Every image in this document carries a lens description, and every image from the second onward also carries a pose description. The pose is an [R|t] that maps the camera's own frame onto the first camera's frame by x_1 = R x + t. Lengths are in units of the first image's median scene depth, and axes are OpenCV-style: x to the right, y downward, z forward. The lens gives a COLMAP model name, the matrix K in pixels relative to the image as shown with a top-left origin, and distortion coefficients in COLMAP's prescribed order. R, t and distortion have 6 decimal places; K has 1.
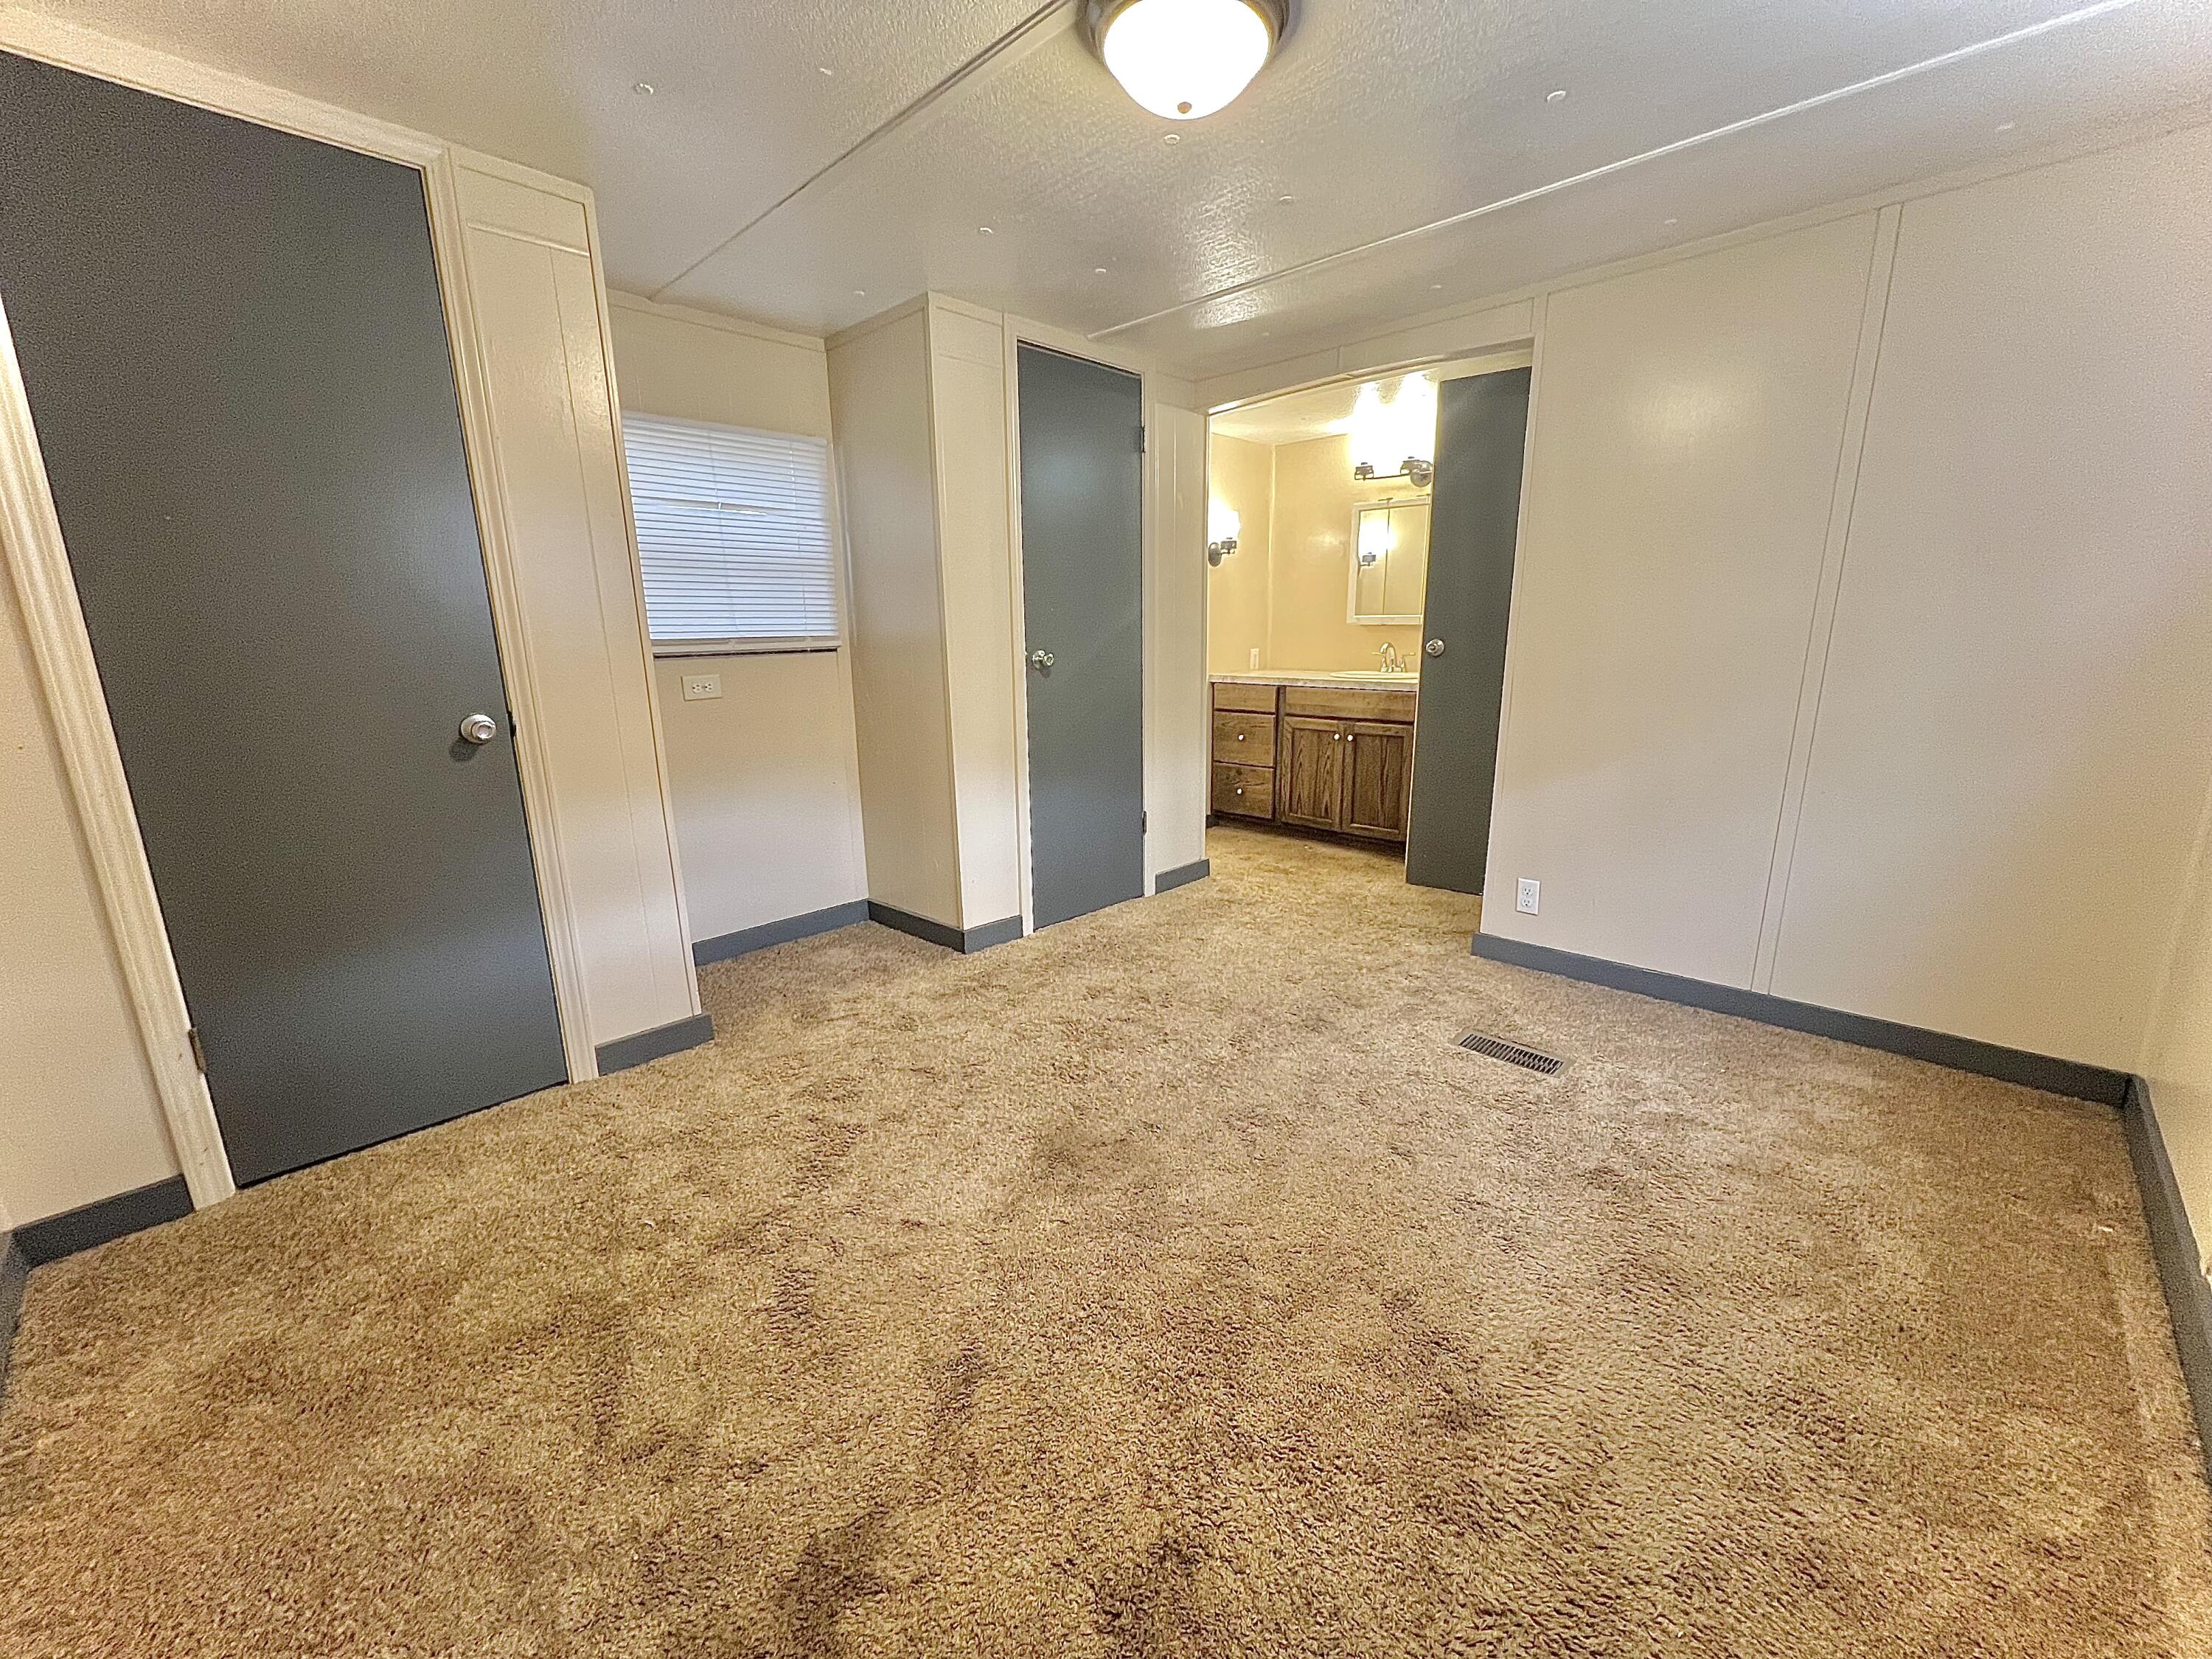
lens RADIAL K [[884.7, 0, 1106.0], [0, 884.7, 829.5], [0, 0, 1]] dist [0.001053, 0.000018]
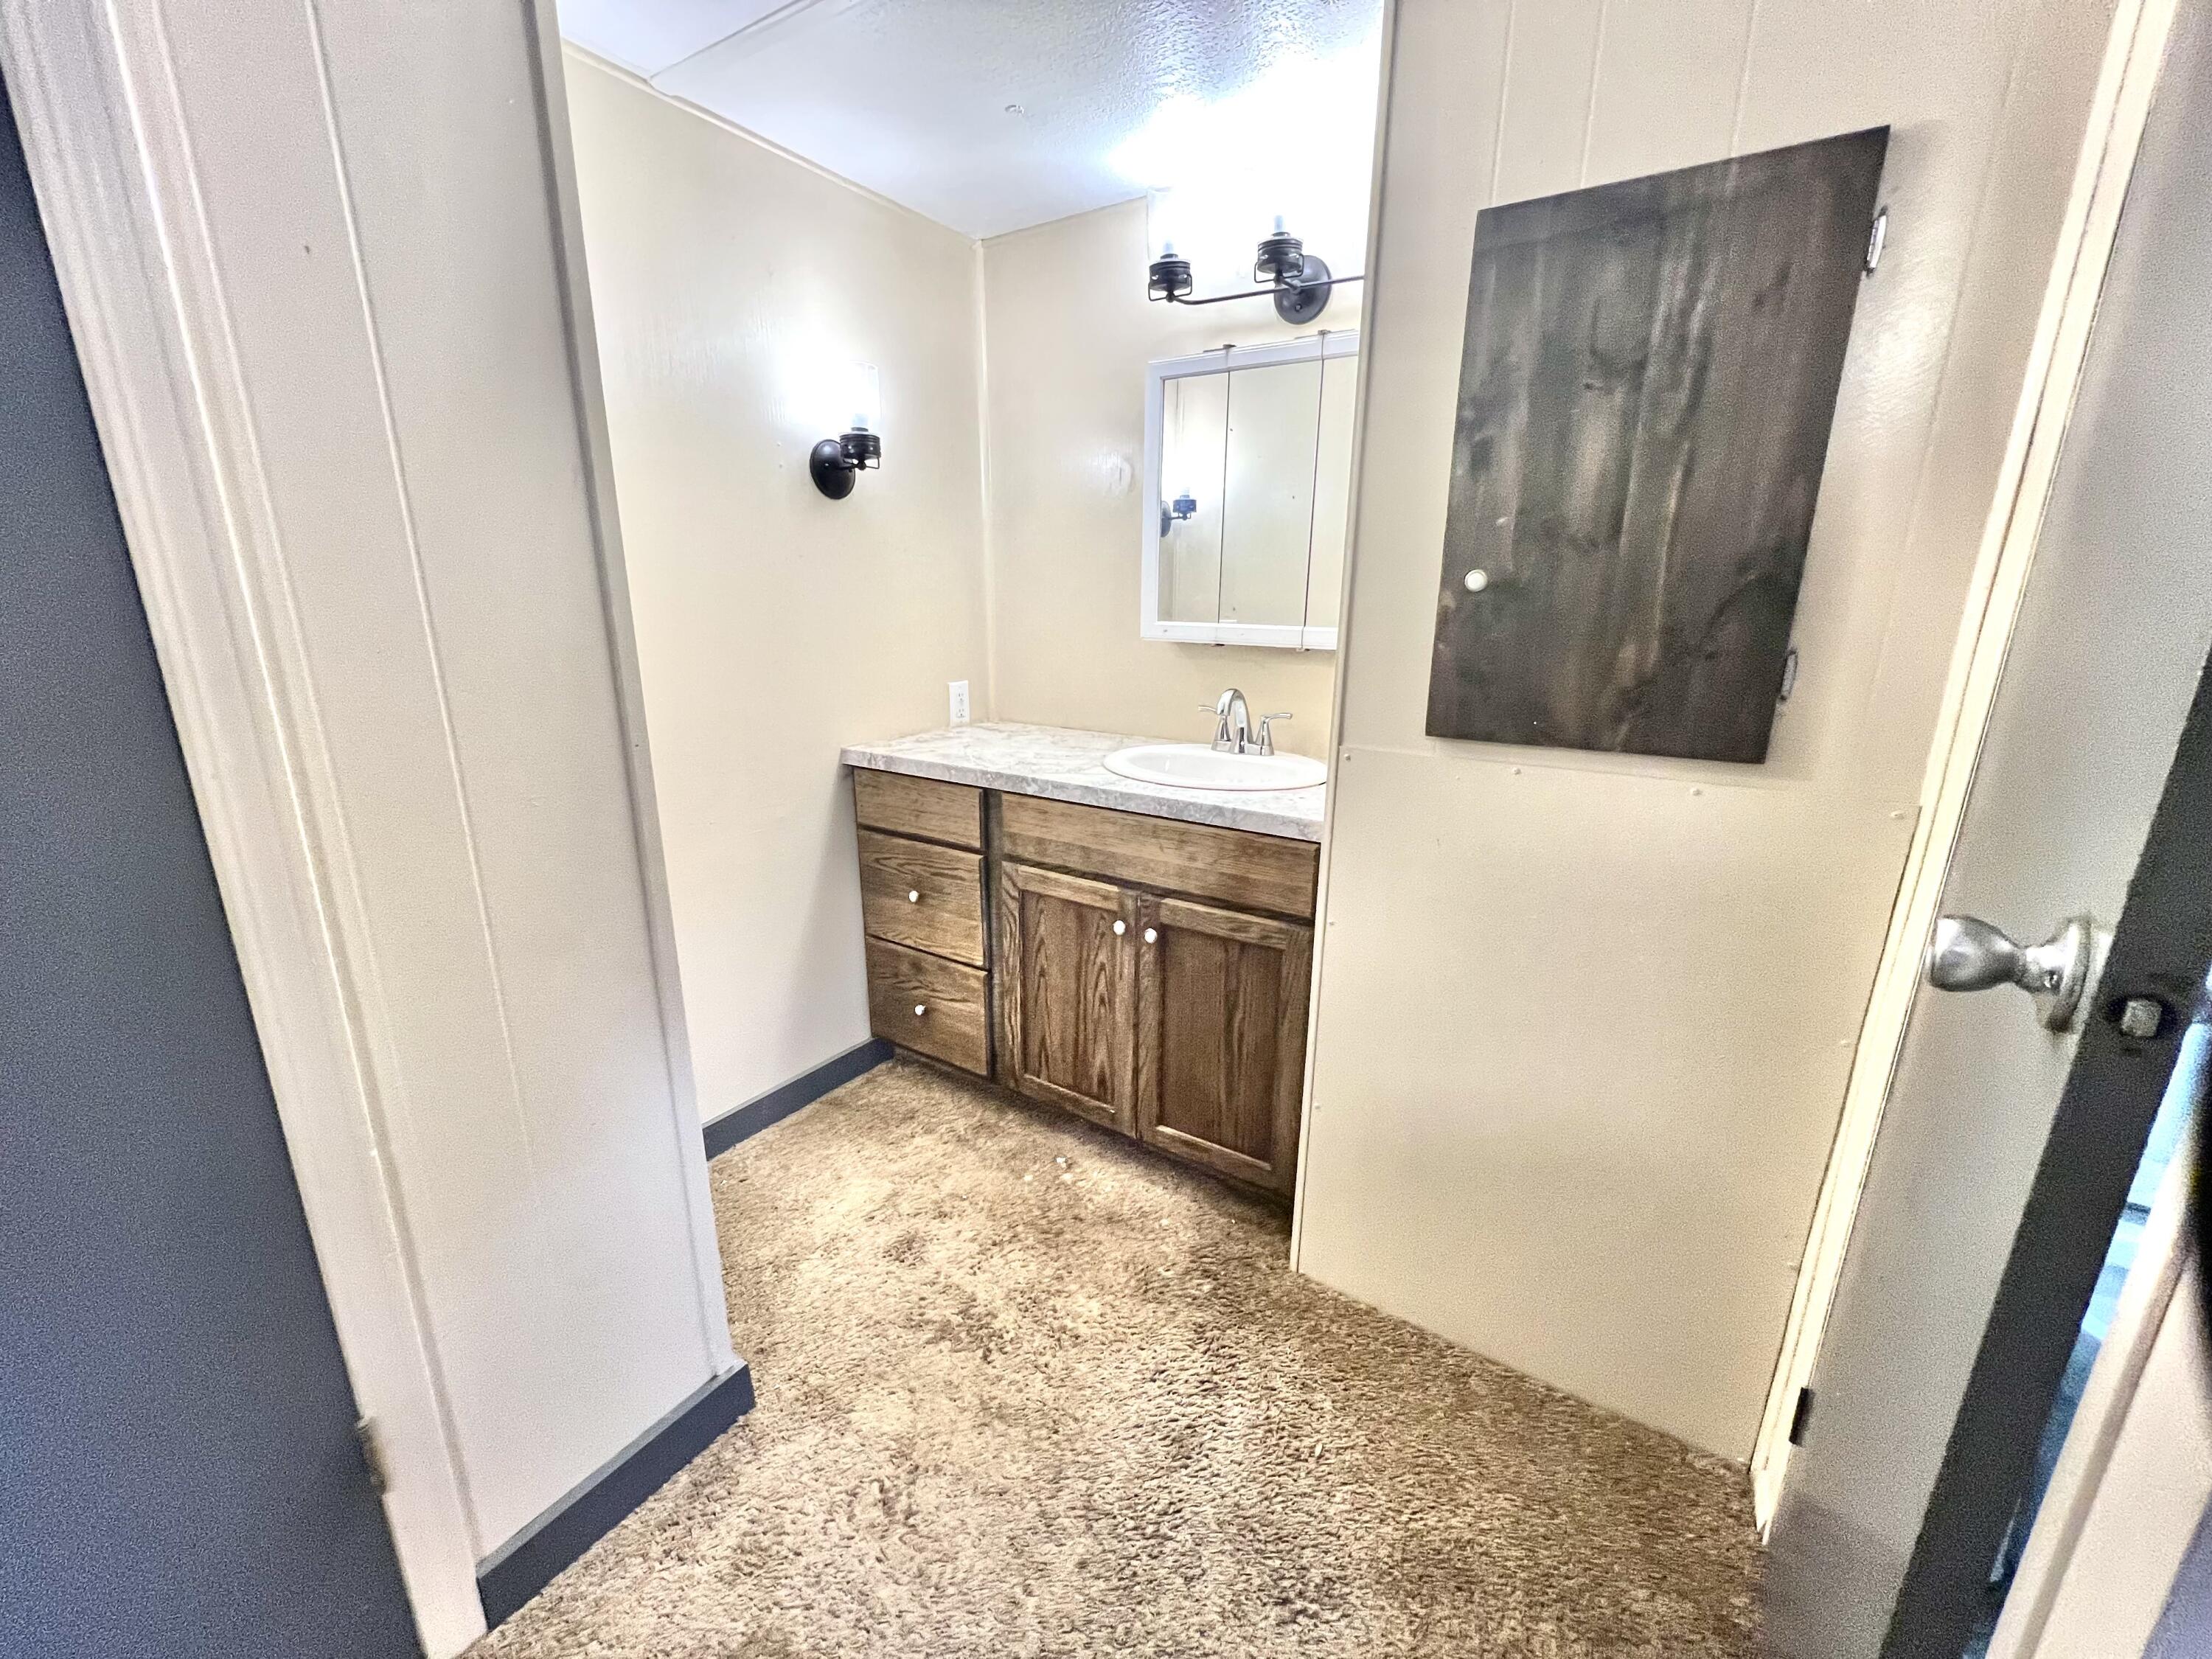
lens RADIAL K [[884.7, 0, 1106.0], [0, 884.7, 829.5], [0, 0, 1]] dist [0.001053, 0.000018]
pose [[0.980439, -0.032078, 0.194193, 0.170661], [0.025010, 0.998936, 0.038744, -0.160015], [-0.195229, -0.033129, 0.980198, 0.580794]]
